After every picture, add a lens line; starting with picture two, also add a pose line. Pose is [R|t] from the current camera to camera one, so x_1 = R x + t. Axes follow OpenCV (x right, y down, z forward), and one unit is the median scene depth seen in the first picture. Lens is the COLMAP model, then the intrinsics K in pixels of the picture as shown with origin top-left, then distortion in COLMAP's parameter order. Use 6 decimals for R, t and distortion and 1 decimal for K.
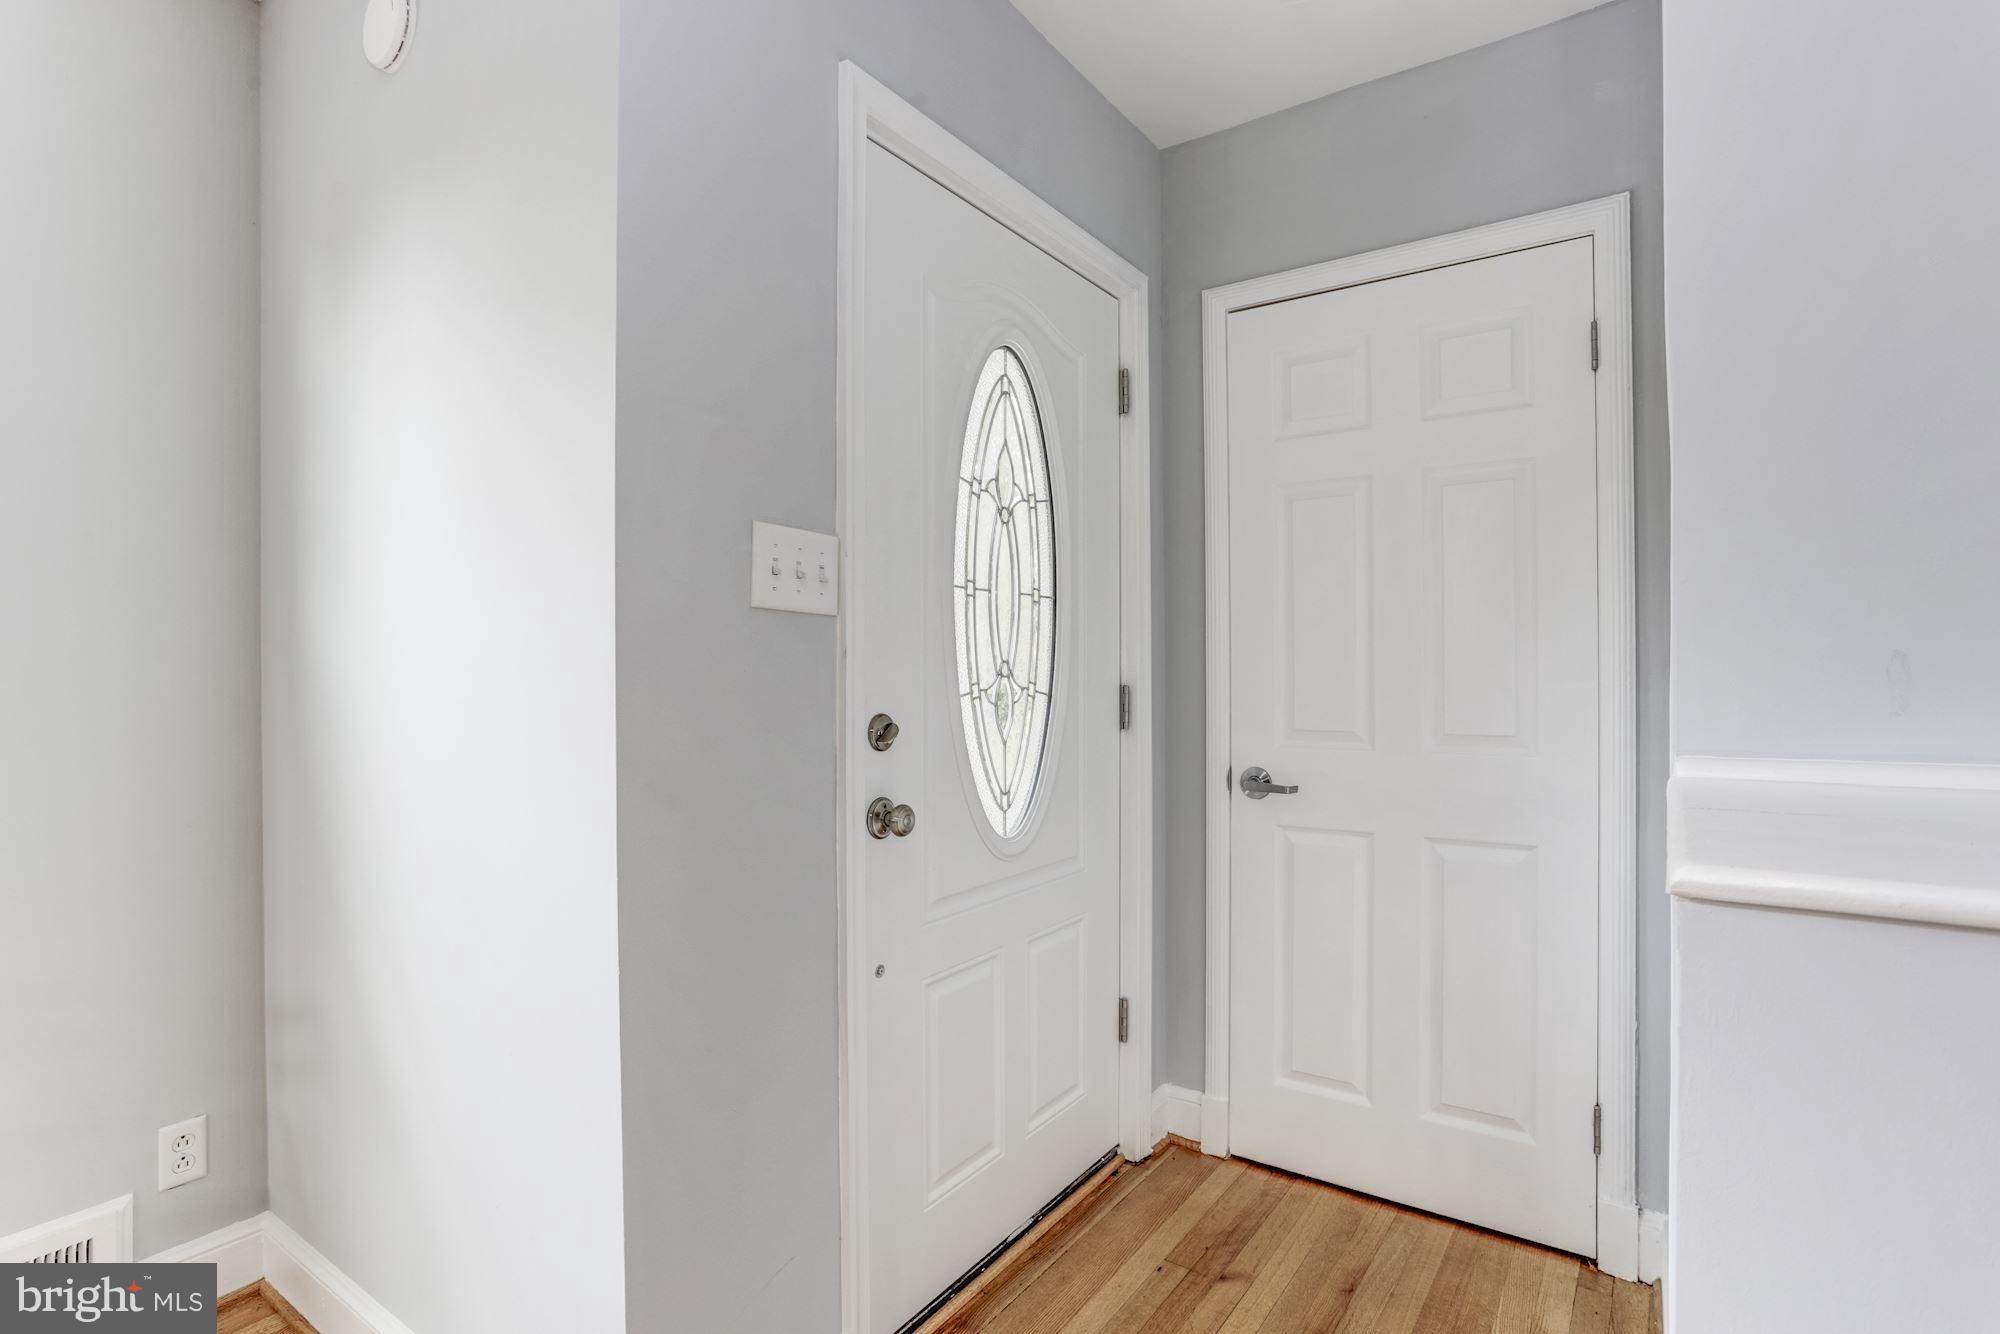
lens RADIAL K [[979.7, 0, 984.8], [0, 979.7, 677.2], [0, 0, 1]] dist [-0.069325, 0.043100]
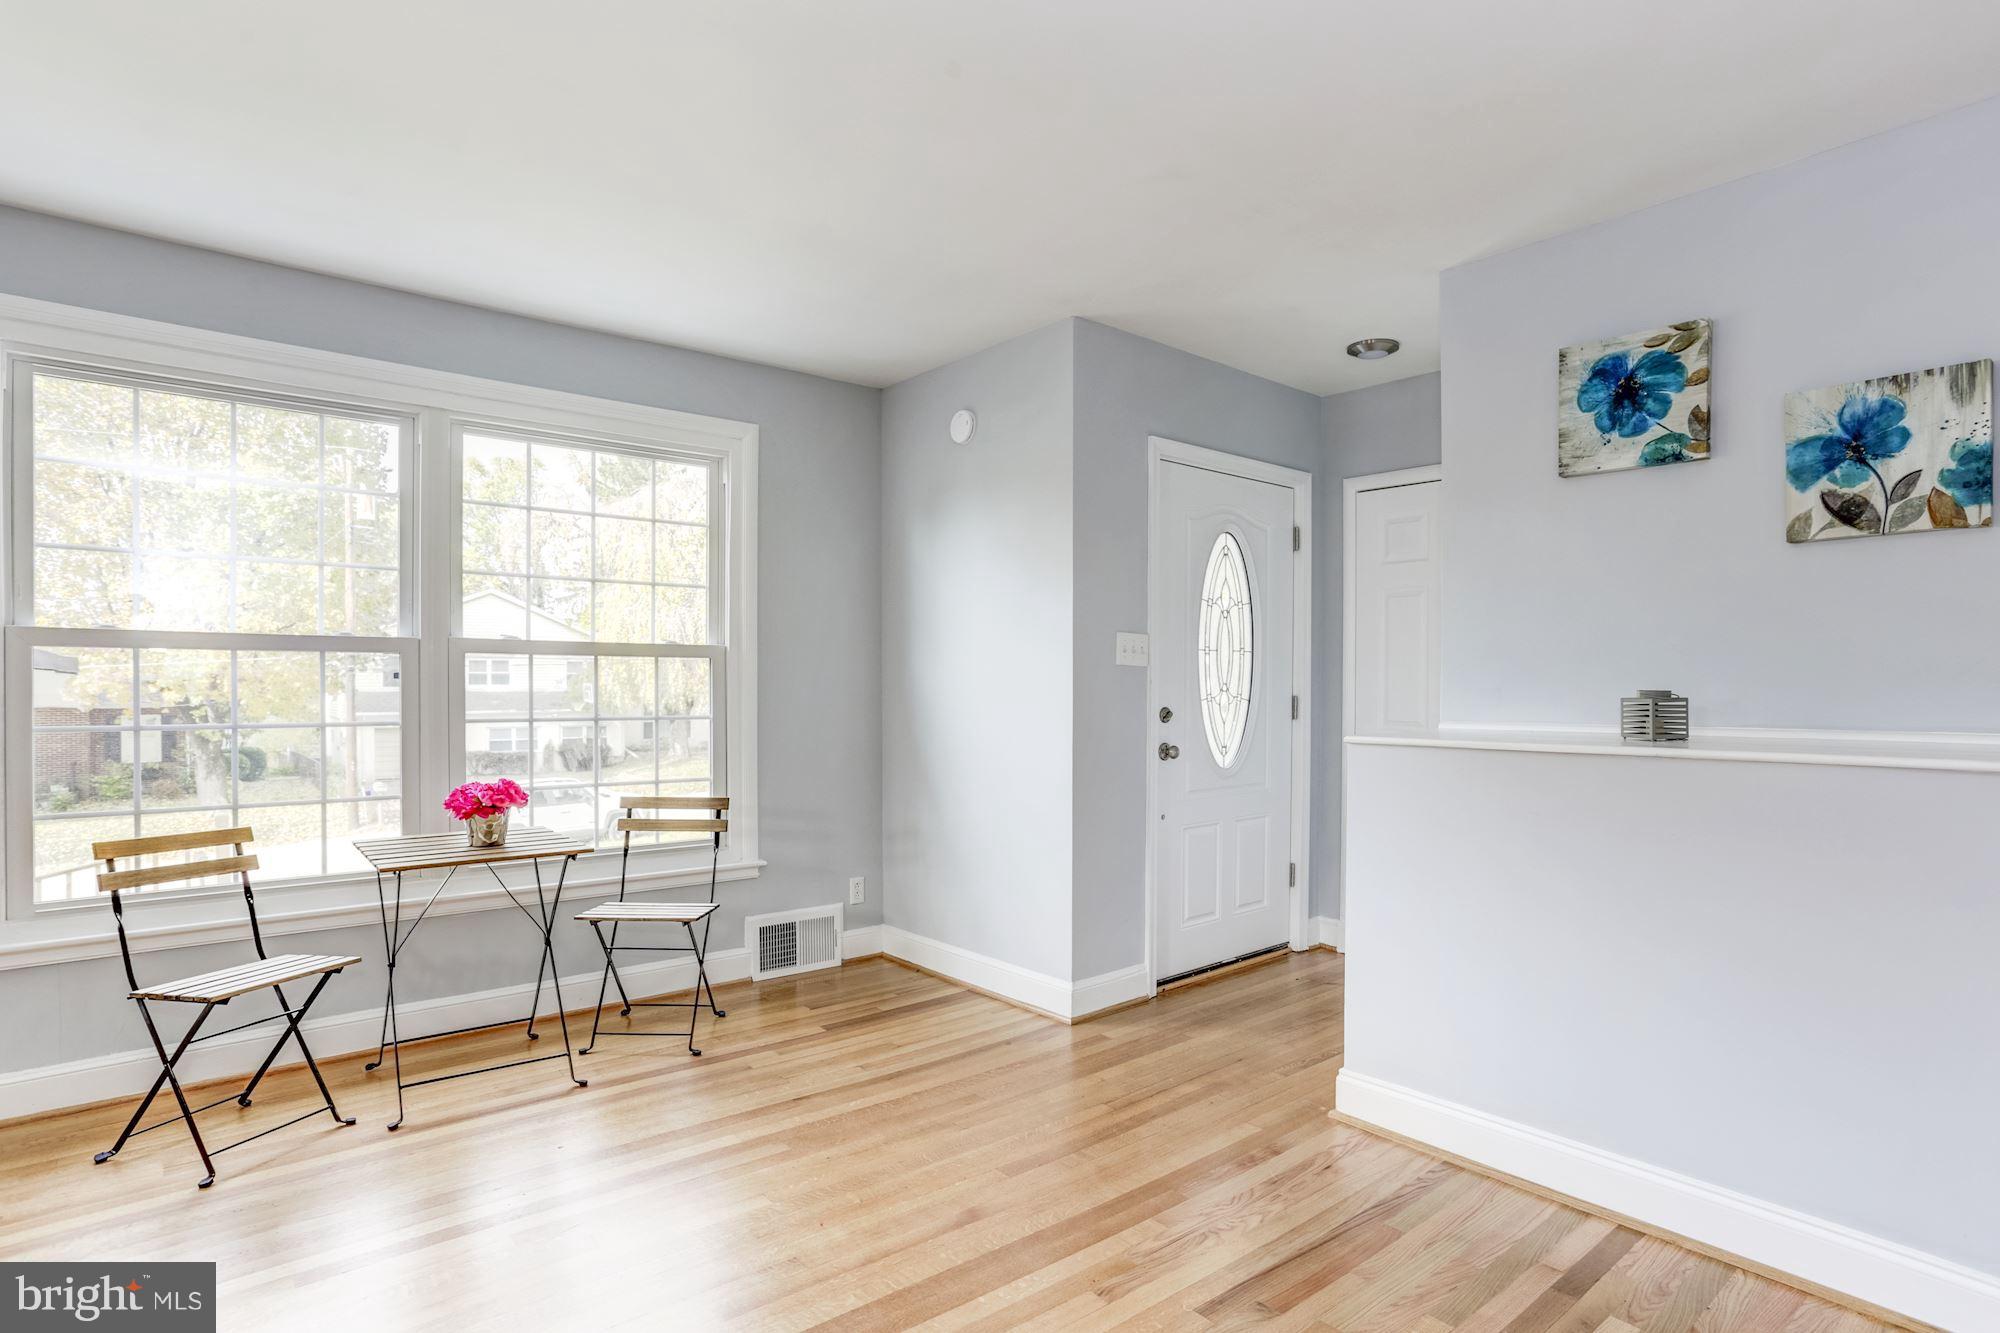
lens RADIAL K [[979.7, 0, 984.8], [0, 979.7, 676.7], [0, 0, 1]] dist [-0.069325, 0.043100]
pose [[0.960163, 0.009285, -0.279286, 0.110131], [-0.010302, 0.999945, -0.002172, -0.021489], [0.279250, 0.004963, 0.960206, -1.138163]]
